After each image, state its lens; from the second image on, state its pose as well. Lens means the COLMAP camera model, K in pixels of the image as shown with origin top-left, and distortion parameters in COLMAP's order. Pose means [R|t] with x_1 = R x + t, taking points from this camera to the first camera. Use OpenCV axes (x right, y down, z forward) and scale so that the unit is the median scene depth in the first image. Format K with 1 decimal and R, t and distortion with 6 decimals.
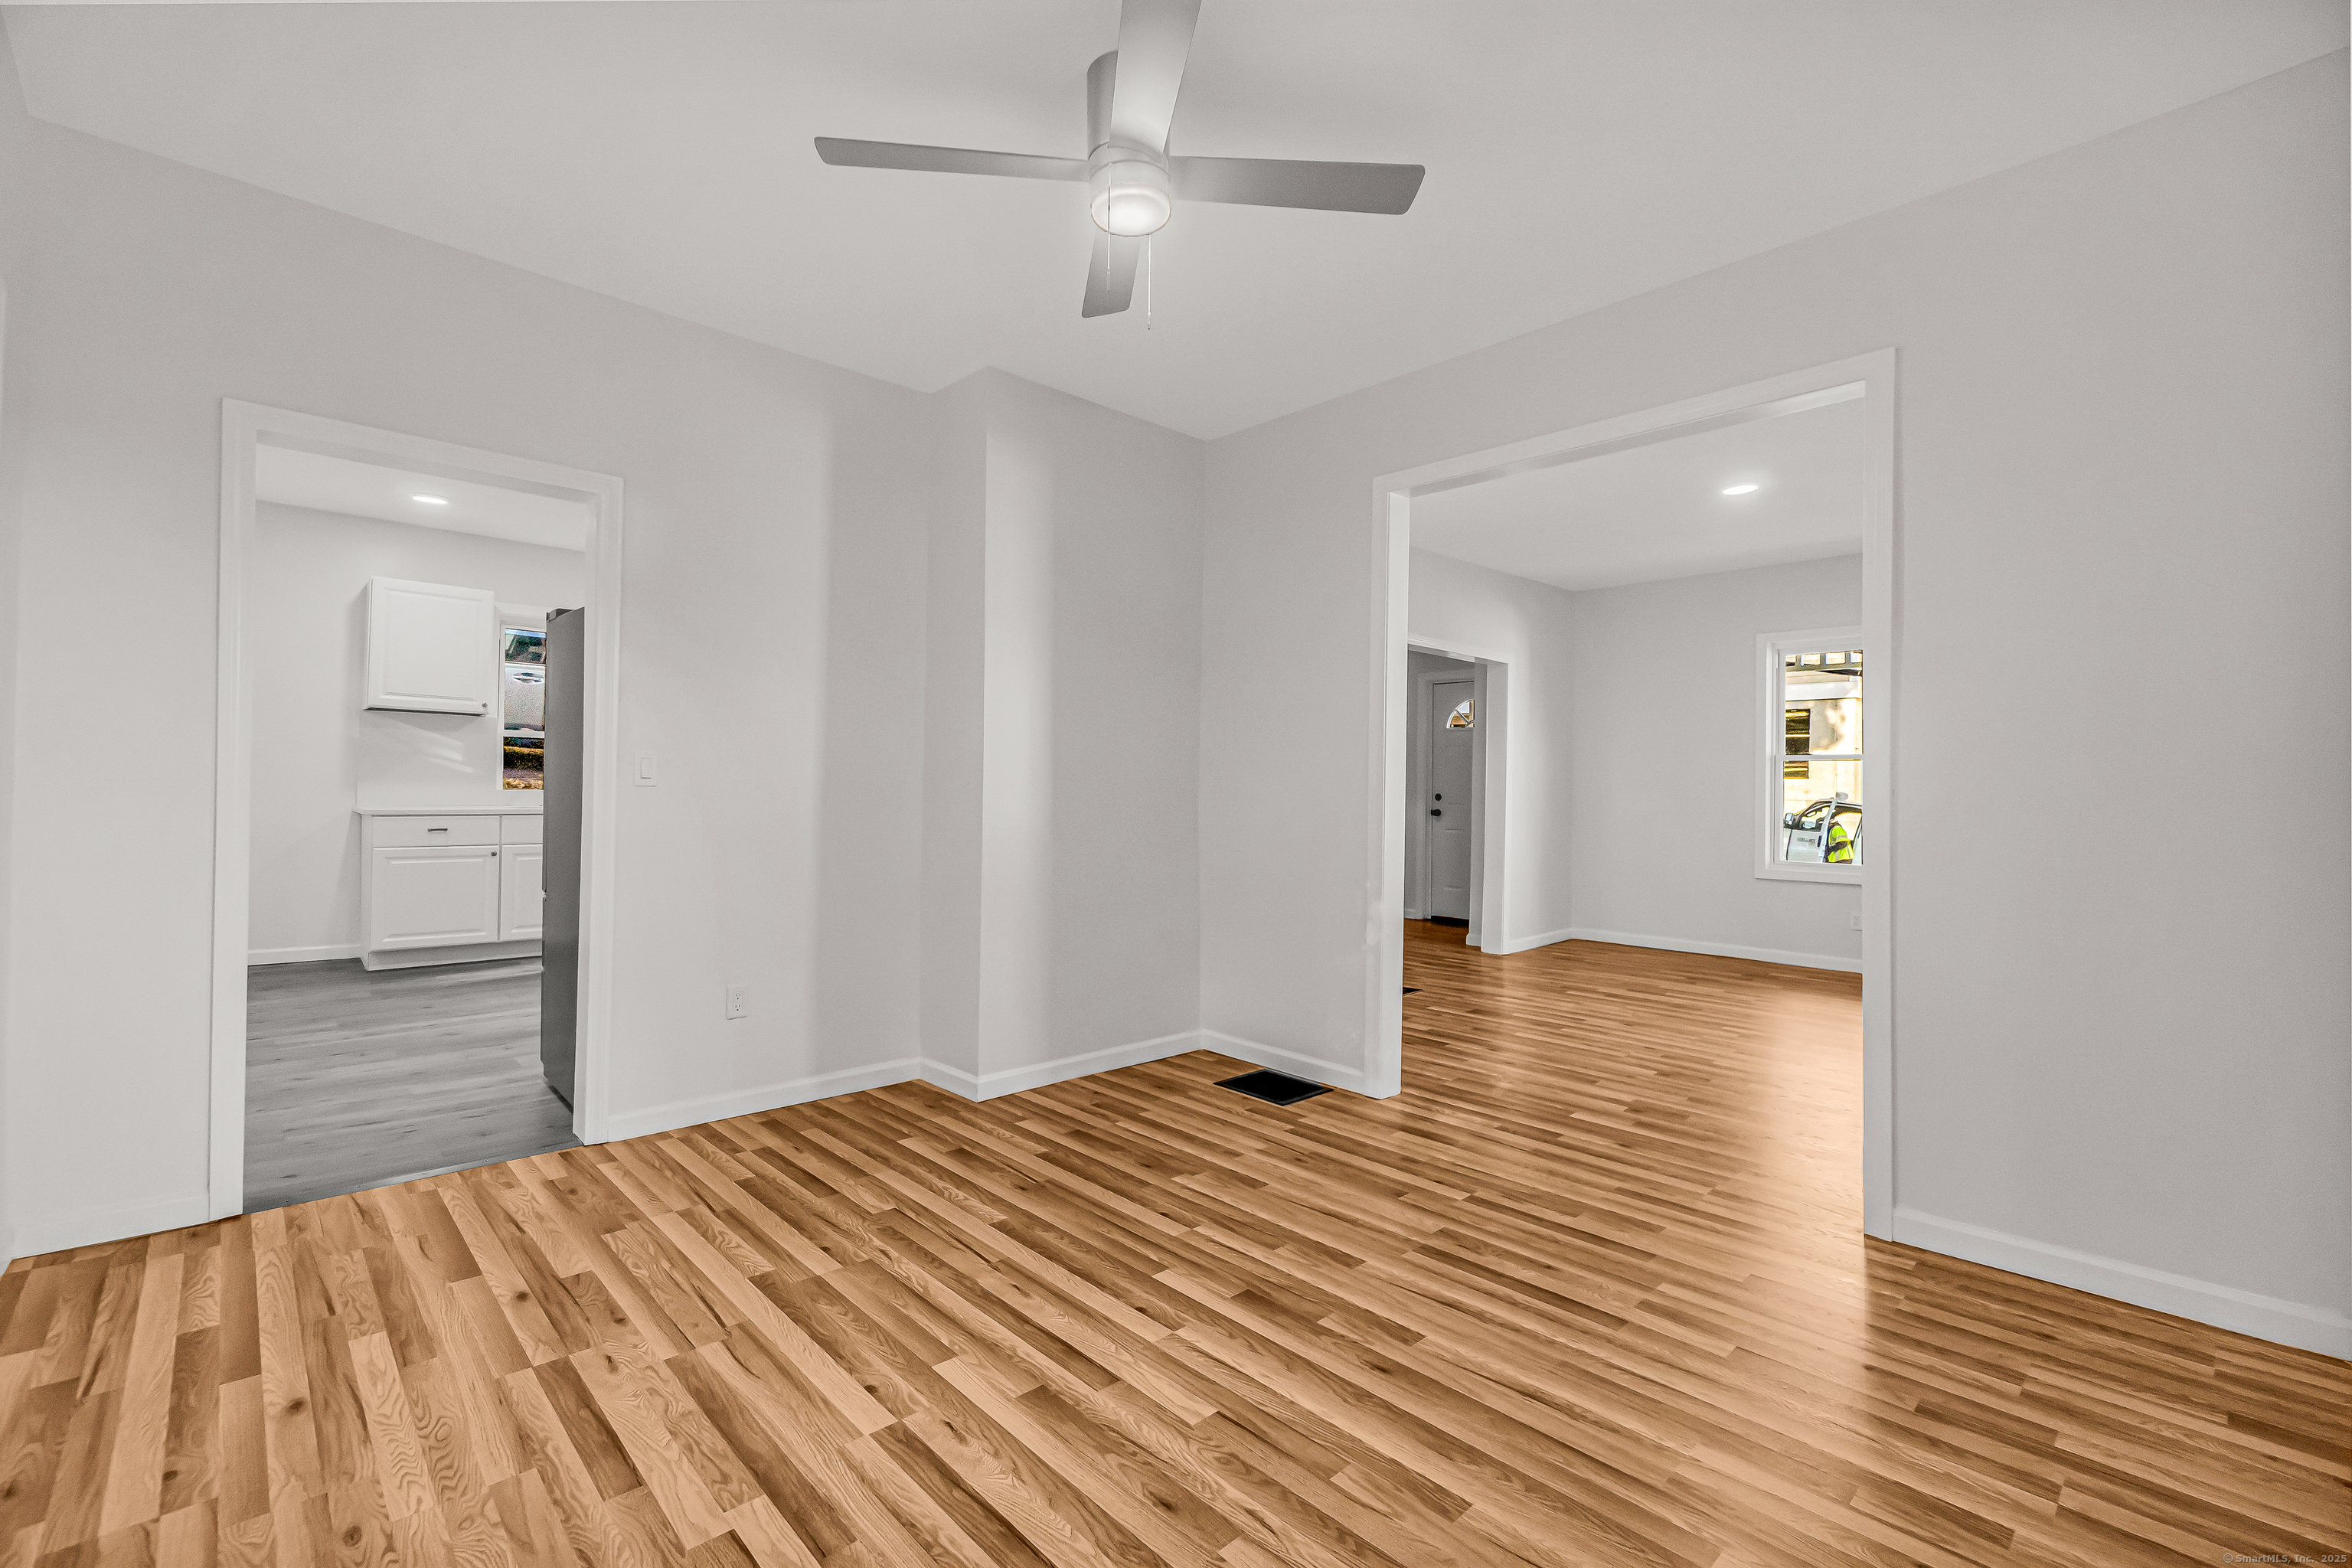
lens RADIAL K [[1015.4, 0, 1163.2], [0, 1015.4, 784.0], [0, 0, 1]] dist [-0.002412, 0.000371]
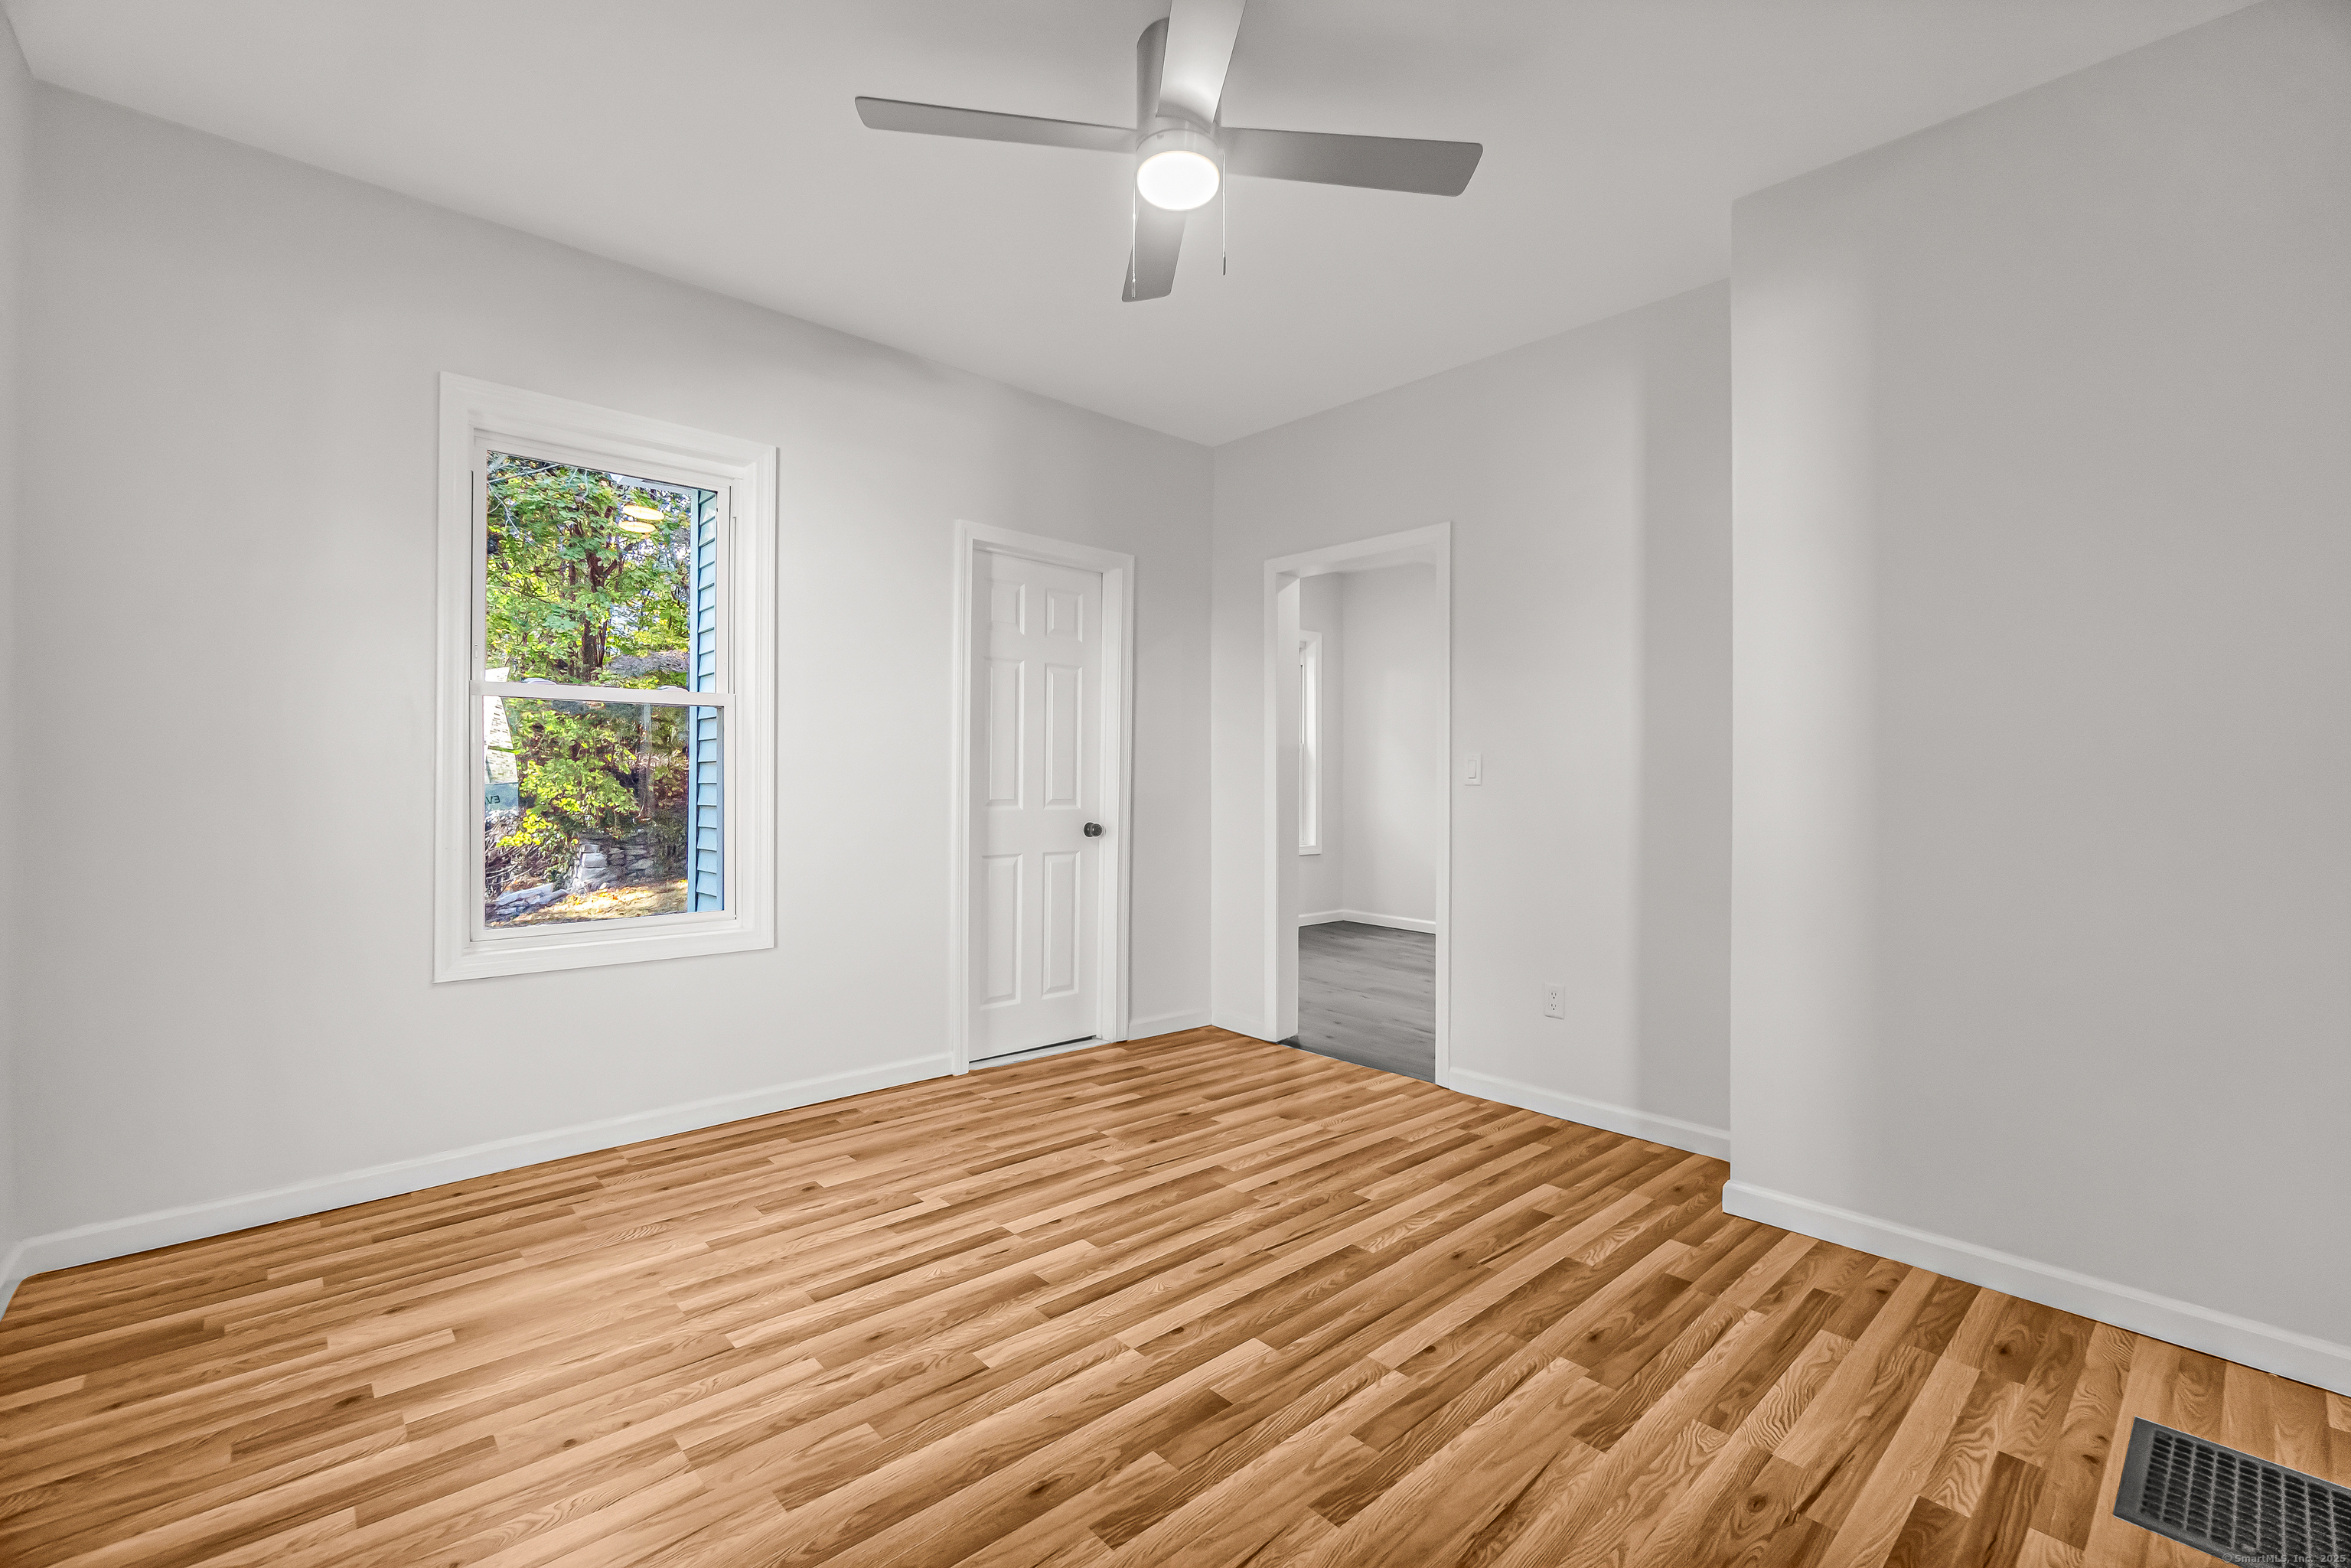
lens RADIAL K [[1014.9, 0, 1162.7], [0, 1014.9, 784.0], [0, 0, 1]] dist [-0.002412, 0.000371]
pose [[-0.025891, -0.014949, -0.999553, 0.753204], [0.001810, 0.999886, -0.015001, 0.019576], [0.999663, -0.002198, -0.025861, 0.820119]]
